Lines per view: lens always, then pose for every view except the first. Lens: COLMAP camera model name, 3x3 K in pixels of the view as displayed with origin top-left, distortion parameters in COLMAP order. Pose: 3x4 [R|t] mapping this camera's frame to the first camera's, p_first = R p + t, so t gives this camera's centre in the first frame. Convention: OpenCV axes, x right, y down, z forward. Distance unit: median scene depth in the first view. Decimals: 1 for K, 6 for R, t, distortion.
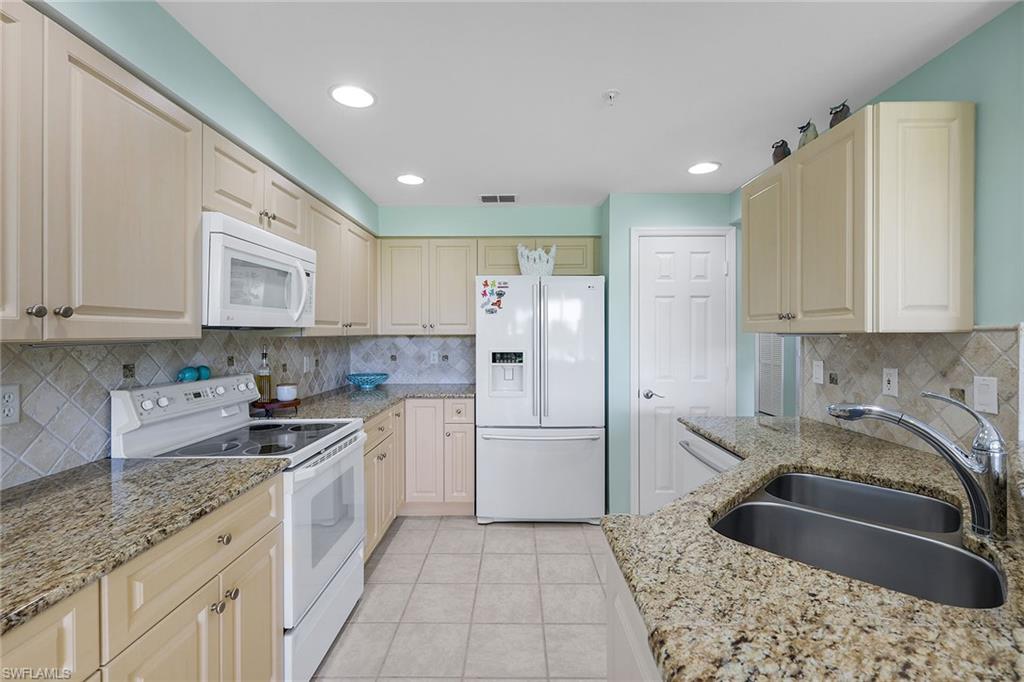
lens RADIAL K [[451.6, 0, 510.1], [0, 451.6, 337.8], [0, 0, 1]] dist [0.000077, 0.000078]
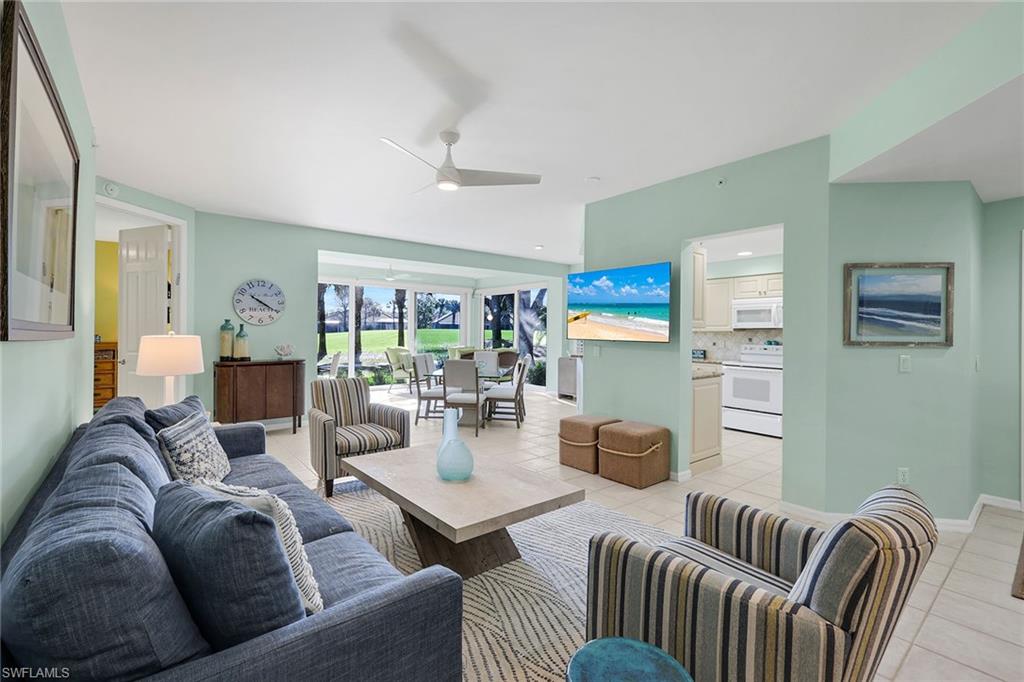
lens RADIAL K [[451.6, 0, 505.1], [0, 451.6, 331.0], [0, 0, 1]] dist [0.000077, 0.000078]
pose [[-0.772149, -0.007584, -0.635396, 1.696290], [-0.014287, 0.999883, 0.005428, 0.002632], [0.635281, 0.013269, -0.772167, 1.379777]]
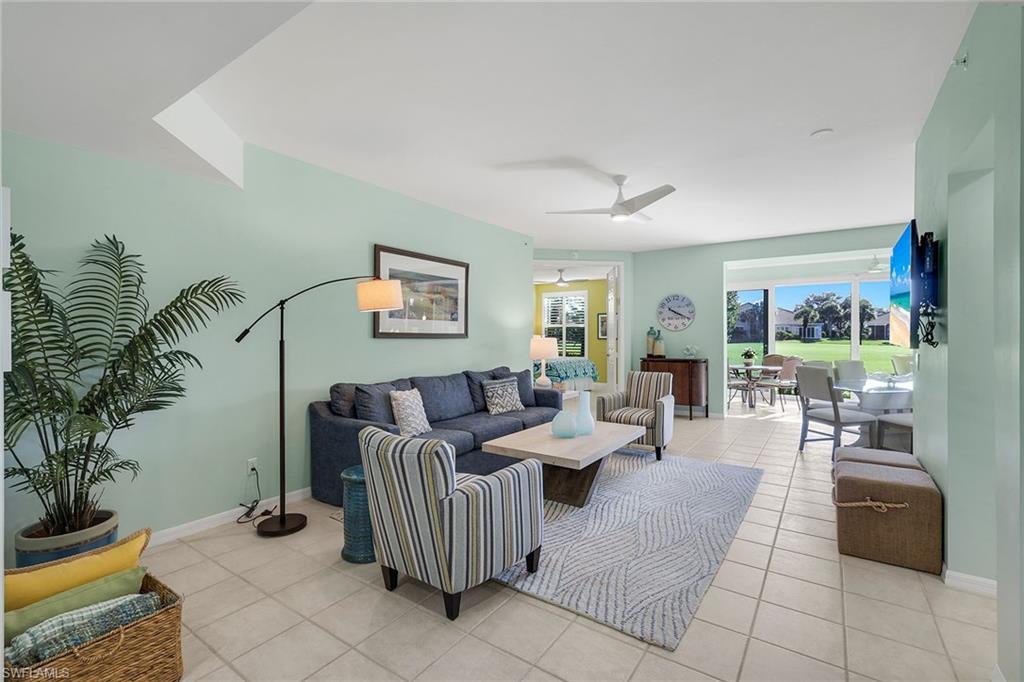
lens RADIAL K [[451.6, 0, 507.2], [0, 451.6, 341.0], [0, 0, 1]] dist [0.000077, 0.000078]
pose [[-0.823144, -0.006679, 0.567793, 0.706369], [0.006840, 0.999742, 0.021675, -0.000027], [-0.567791, 0.021725, -0.822886, 1.737243]]
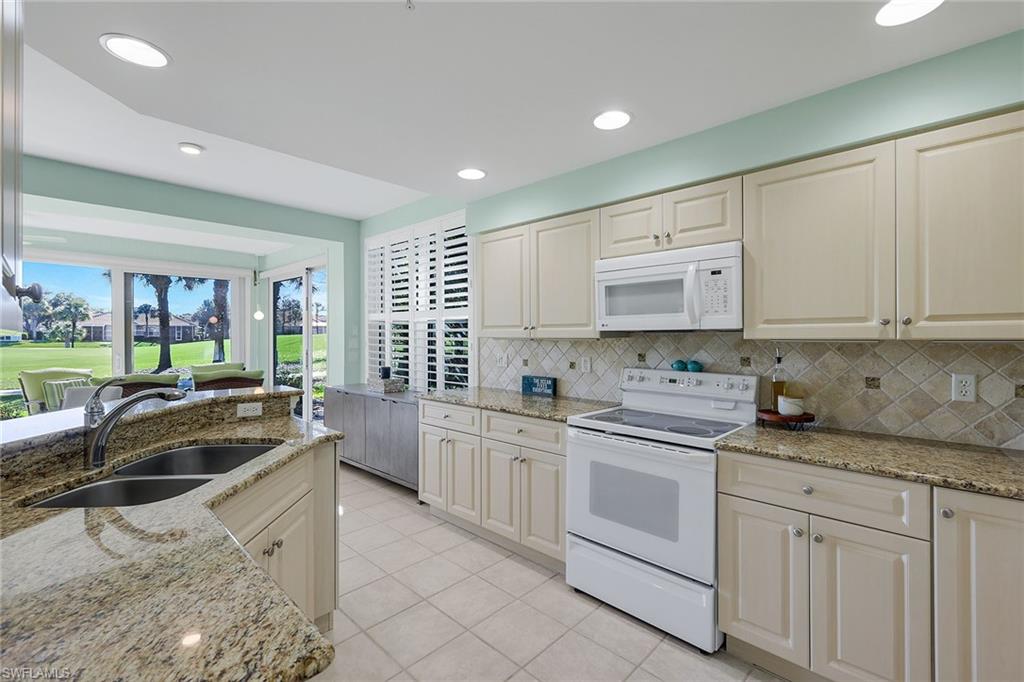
lens RADIAL K [[451.6, 0, 511.5], [0, 451.6, 335.2], [0, 0, 1]] dist [0.000077, 0.000078]
pose [[-0.682265, 0.001908, -0.731103, 0.366750], [-0.005192, 0.999959, 0.007455, -0.010280], [0.731087, 0.008882, -0.682227, 0.923918]]
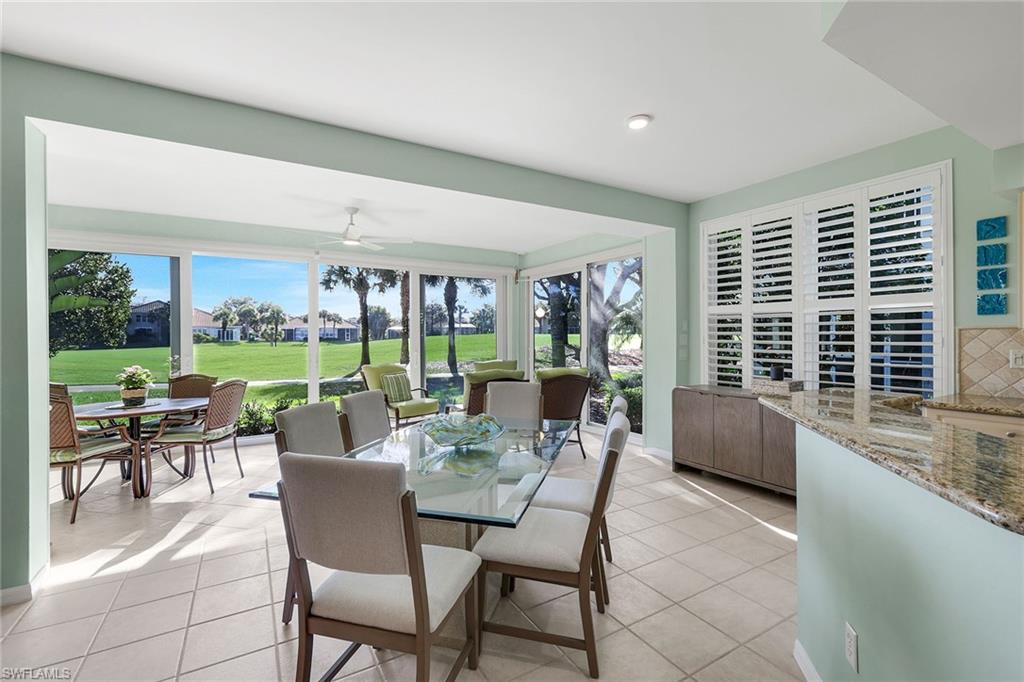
lens RADIAL K [[451.6, 0, 511.1], [0, 451.6, 332.7], [0, 0, 1]] dist [0.000077, 0.000078]
pose [[-0.853685, 0.000704, -0.520789, 0.806925], [-0.000123, 0.999999, 0.001554, 0.008961], [0.520789, 0.001390, -0.853684, 0.357559]]
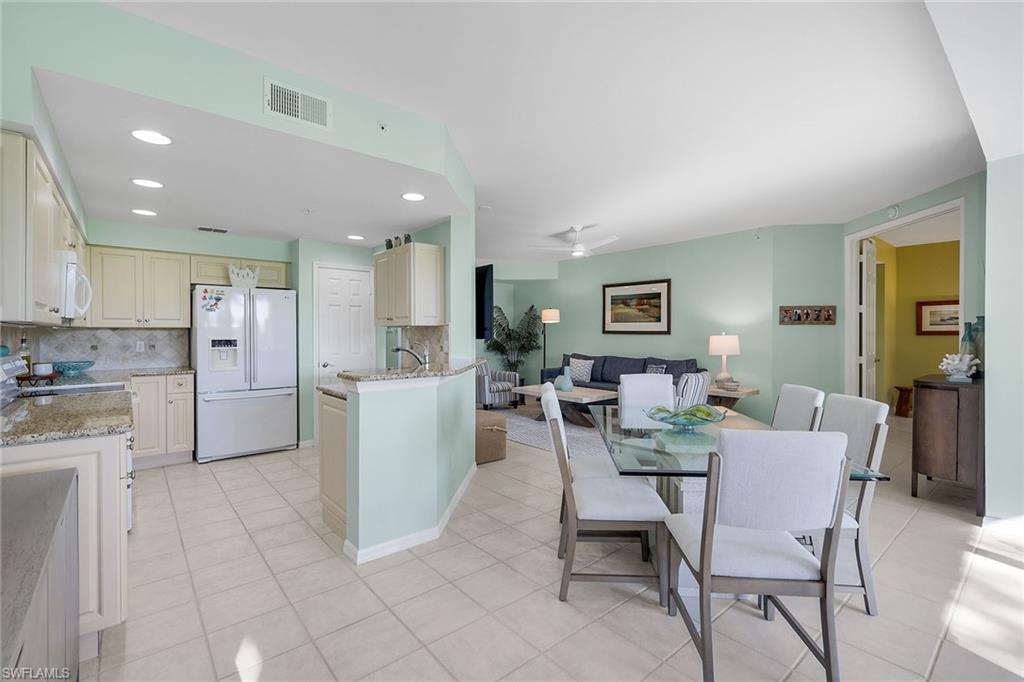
lens RADIAL K [[451.6, 0, 516.6], [0, 451.6, 335.9], [0, 0, 1]] dist [0.000077, 0.000078]
pose [[0.751386, -0.005297, 0.659842, -0.251867], [0.007178, 0.999974, -0.000145, 0.026761], [-0.659824, 0.004846, 0.751405, -0.688318]]
